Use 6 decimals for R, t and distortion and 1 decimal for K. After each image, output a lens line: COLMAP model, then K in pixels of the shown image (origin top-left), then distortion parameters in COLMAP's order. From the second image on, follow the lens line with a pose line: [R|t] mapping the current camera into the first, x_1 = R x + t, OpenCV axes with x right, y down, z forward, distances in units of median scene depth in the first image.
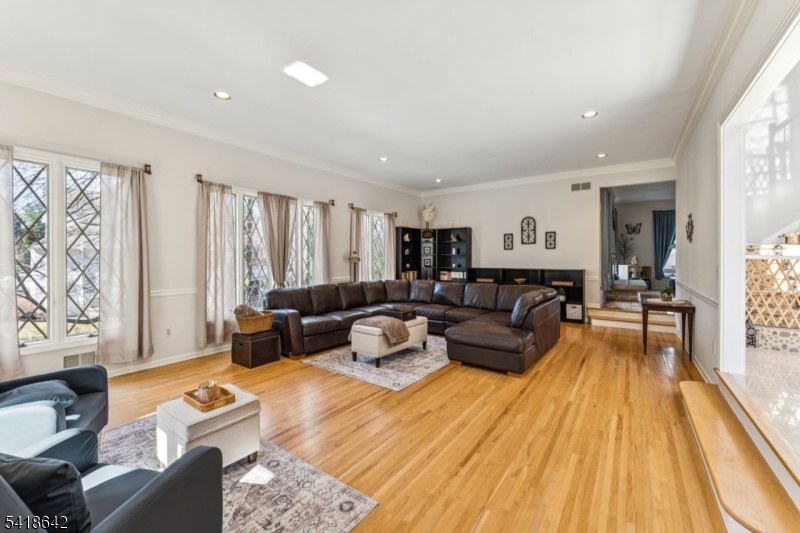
lens RADIAL K [[313.3, 0, 400.1], [0, 313.3, 262.6], [0, 0, 1]] dist [-0.000058, 0.000099]
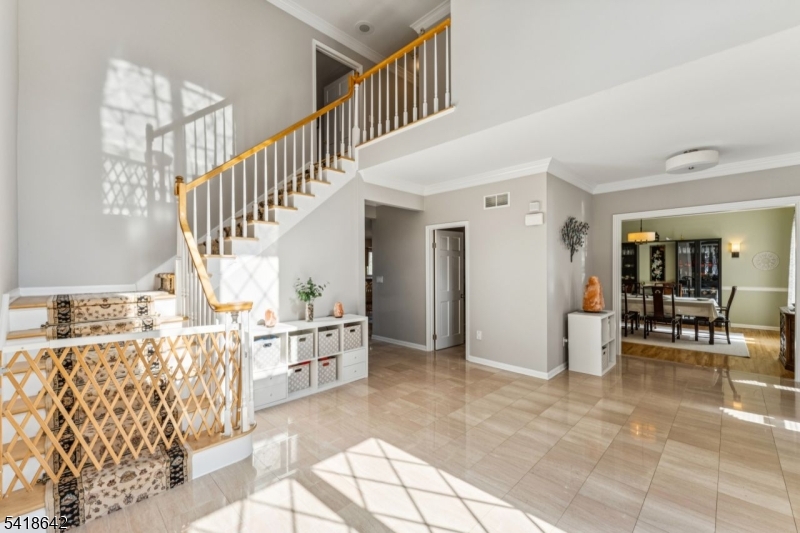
lens RADIAL K [[339.2, 0, 402.1], [0, 339.2, 268.4], [0, 0, 1]] dist [-0.004124, -0.000362]
pose [[0.141056, 0.005612, 0.989986, 0.468945], [0.021702, 0.999726, -0.008759, -0.074827], [-0.989764, 0.022720, 0.140895, 0.289693]]
